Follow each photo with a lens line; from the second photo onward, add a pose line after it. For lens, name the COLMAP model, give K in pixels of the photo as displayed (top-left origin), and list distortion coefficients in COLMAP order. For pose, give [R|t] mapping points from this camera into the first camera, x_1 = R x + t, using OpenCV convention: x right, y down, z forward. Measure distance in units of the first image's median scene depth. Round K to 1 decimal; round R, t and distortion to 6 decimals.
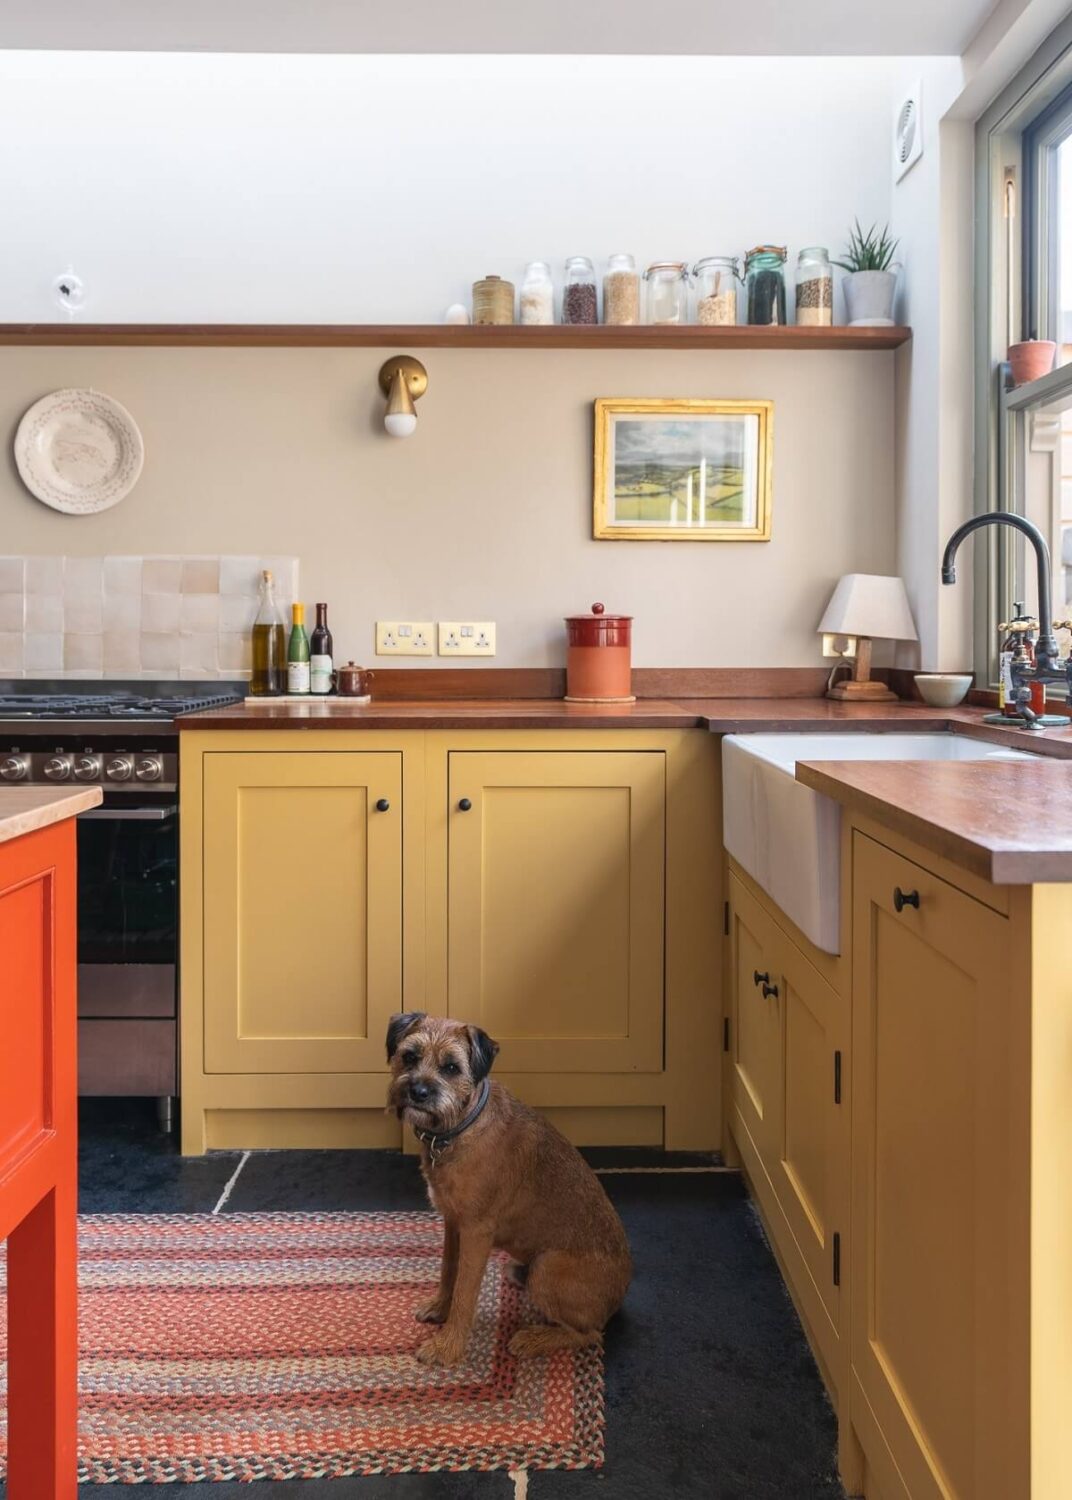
lens RADIAL K [[1196.2, 0, 603.3], [0, 1196.2, 618.8], [0, 0, 1]] dist [0.069747, -0.009508]
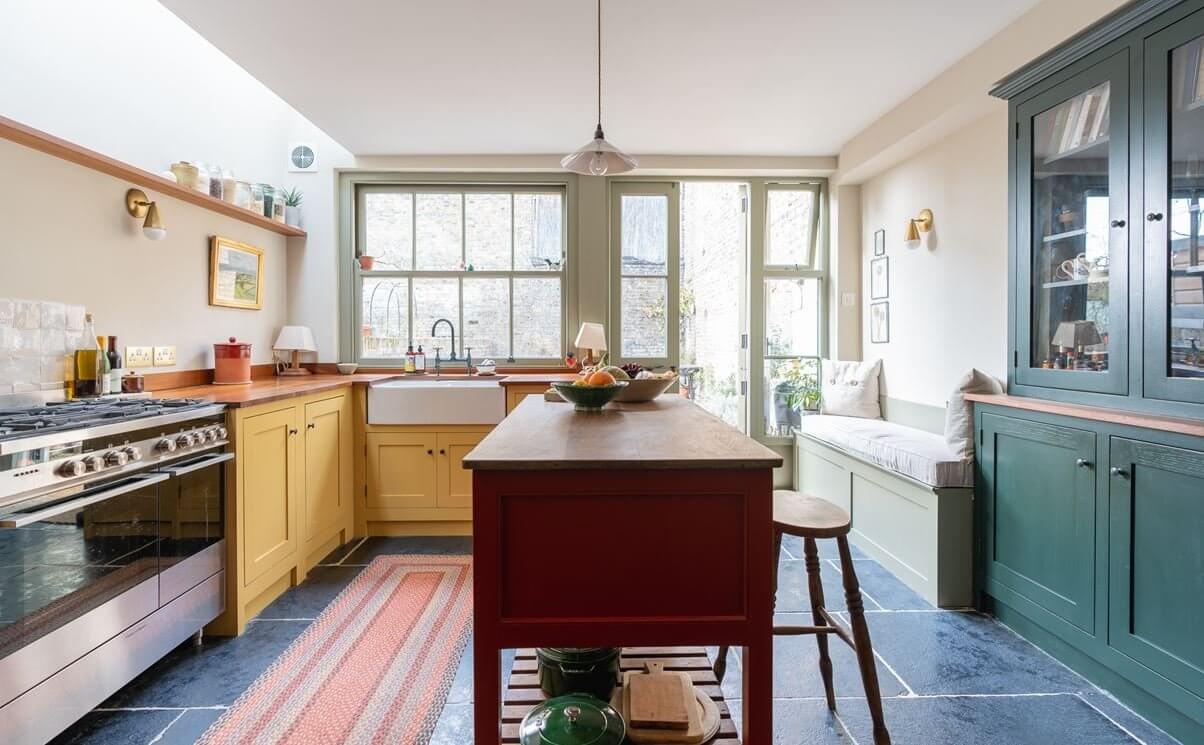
lens RADIAL K [[587.7, 0, 601.3], [0, 587.7, 345.0], [0, 0, 1]] dist [-0.010819, -0.000277]
pose [[-0.031354, -0.004692, 0.999497, -1.007679], [0.028512, 0.999578, 0.005587, 0.013280], [-0.999102, 0.028673, -0.031207, 0.389209]]
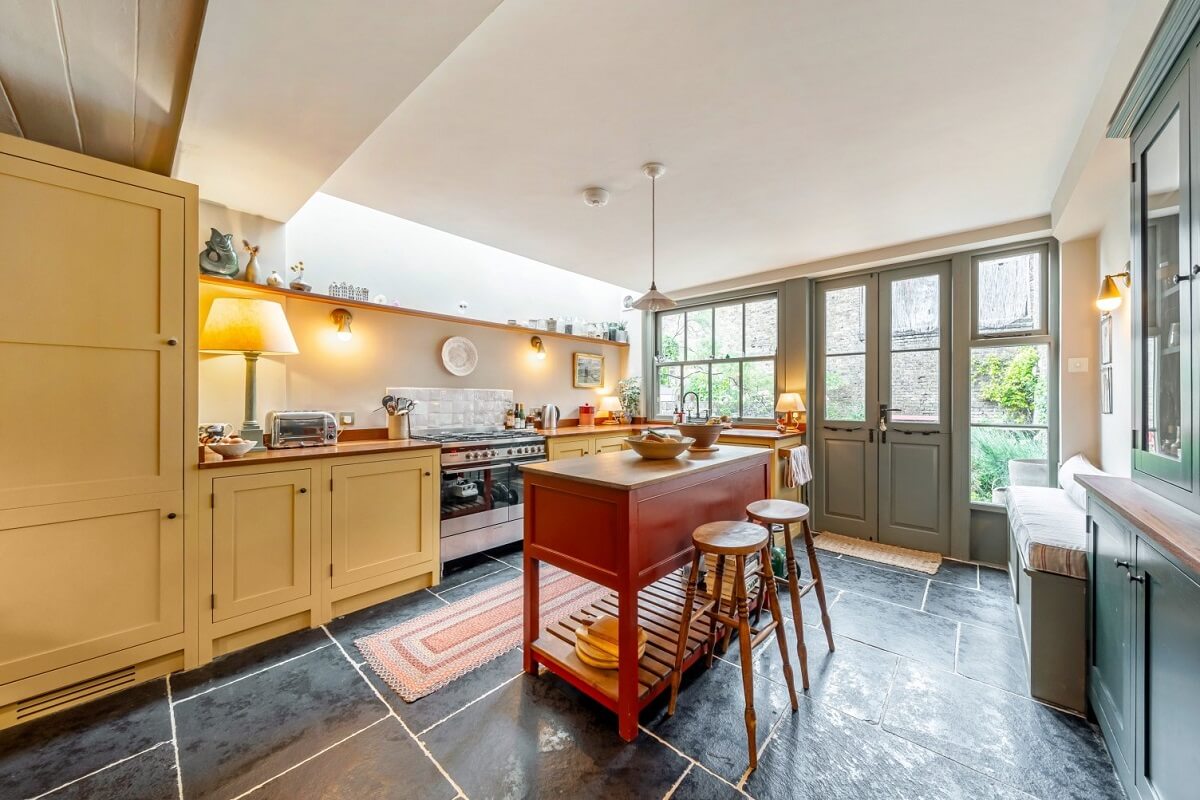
lens RADIAL K [[416.6, 0, 598.3], [0, 416.6, 402.4], [0, 0, 1]] dist [-0.011623, -0.000911]
pose [[0.670527, -0.001831, 0.741883, -0.997449], [0.017768, 0.999750, -0.013591, 0.005593], [-0.741673, 0.022295, 0.670391, 0.005282]]
